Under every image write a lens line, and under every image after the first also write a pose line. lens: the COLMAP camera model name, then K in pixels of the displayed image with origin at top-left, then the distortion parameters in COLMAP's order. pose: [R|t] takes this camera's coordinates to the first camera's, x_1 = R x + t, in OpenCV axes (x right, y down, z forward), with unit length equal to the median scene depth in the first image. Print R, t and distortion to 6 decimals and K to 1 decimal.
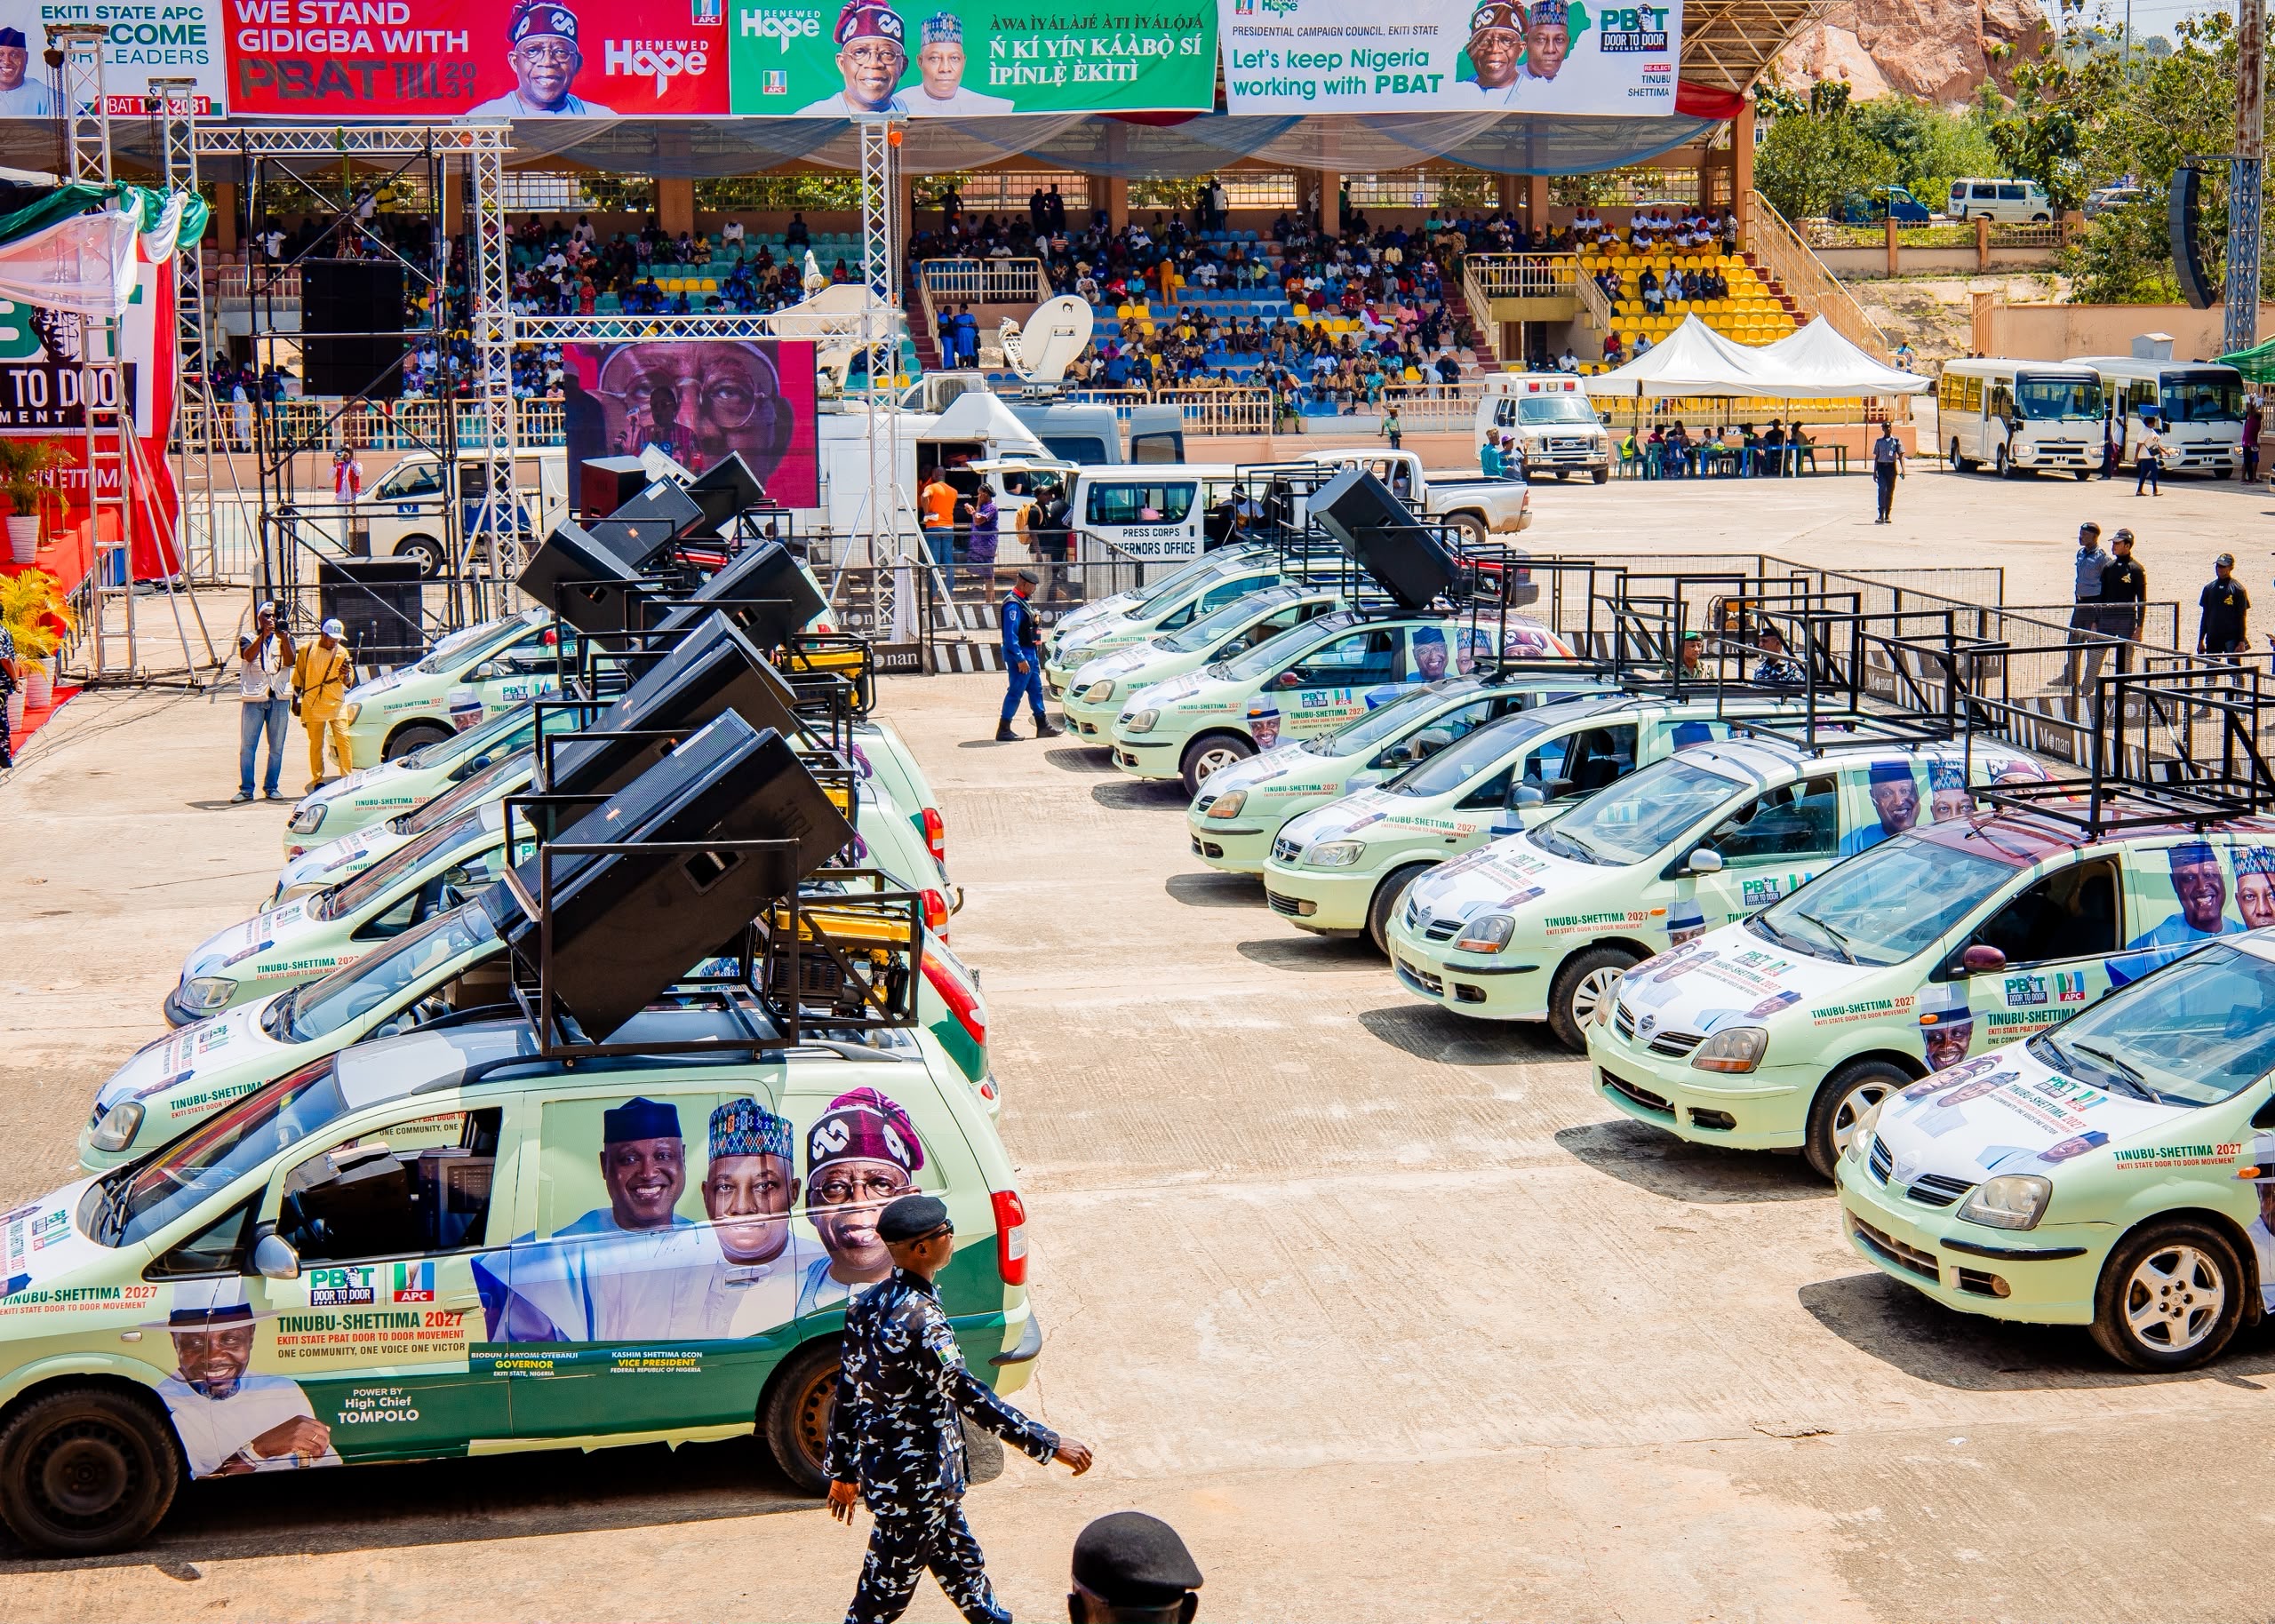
lens RADIAL K [[3915.5, 0, 1135.2], [0, 3915.5, 870.5], [0, 0, 1]] dist [0.045842, 0.000857]
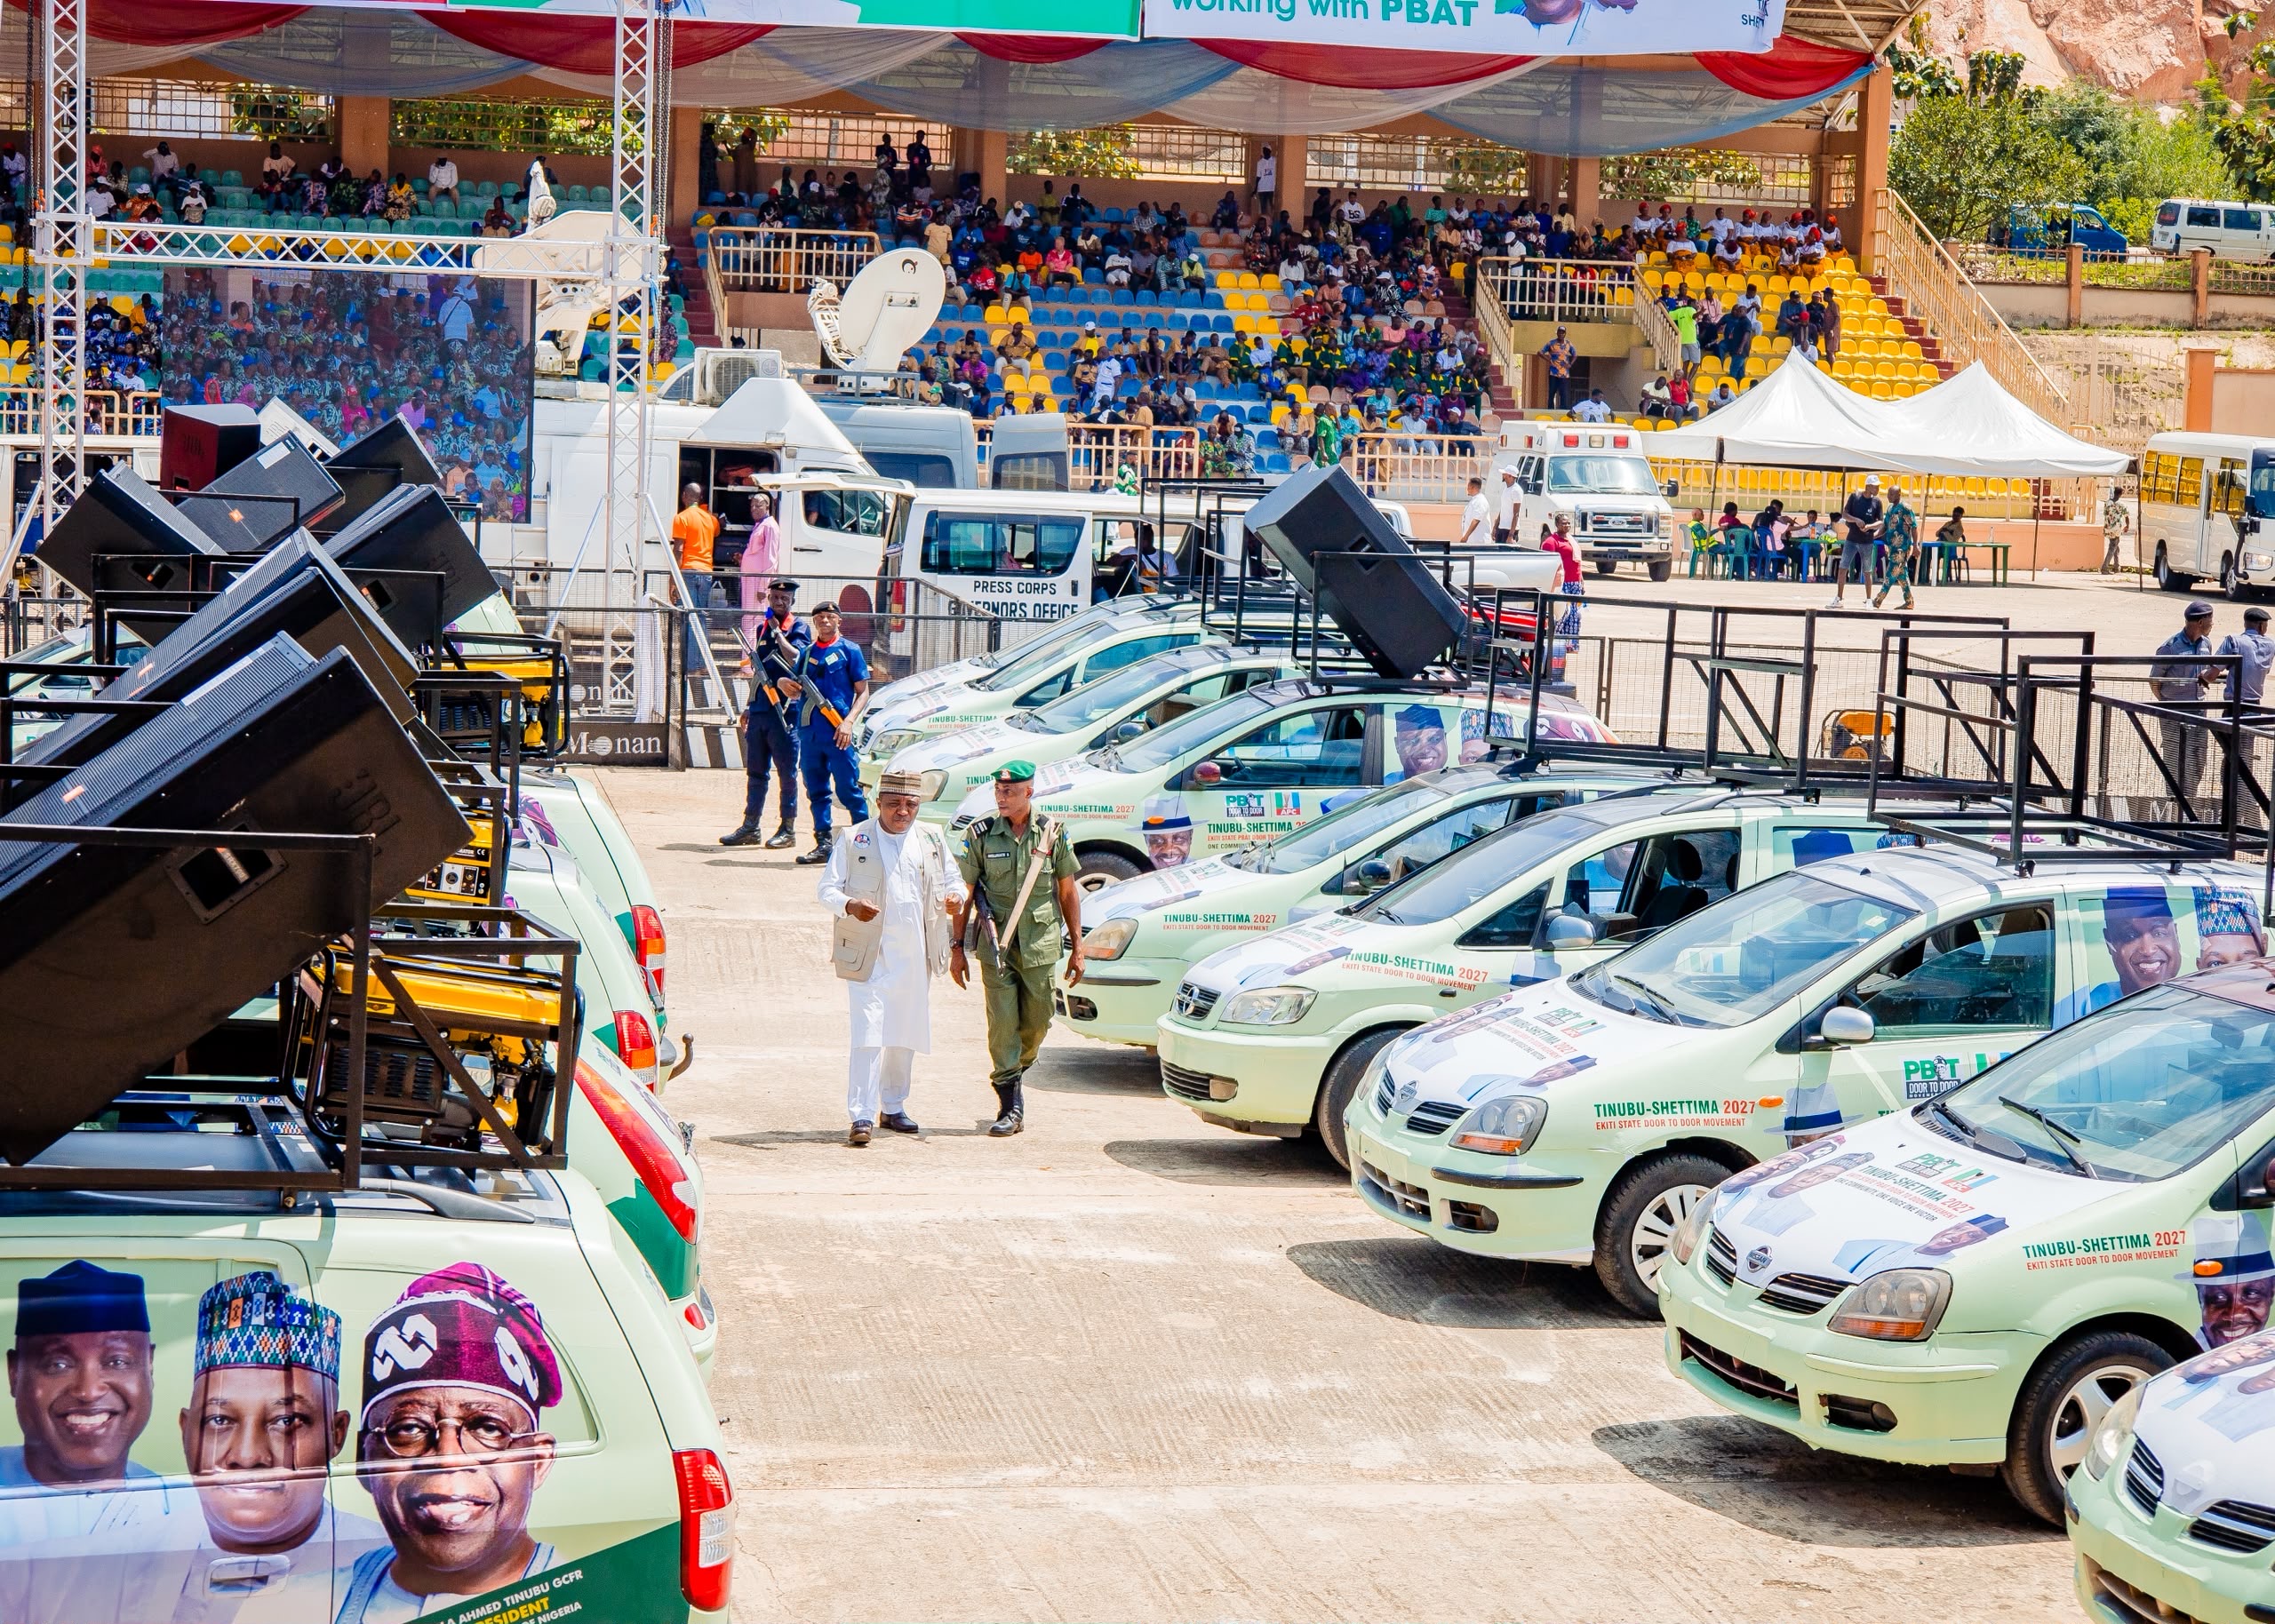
lens RADIAL K [[5418.4, 0, 1141.9], [0, 5418.4, 891.7], [0, 0, 1]] dist [-0.002751, 0.633233]
pose [[0.998606, 0.044824, 0.027860, 0.004479], [-0.043479, 0.997943, -0.047117, 0.020962], [-0.029915, 0.045840, 0.998501, 0.111014]]
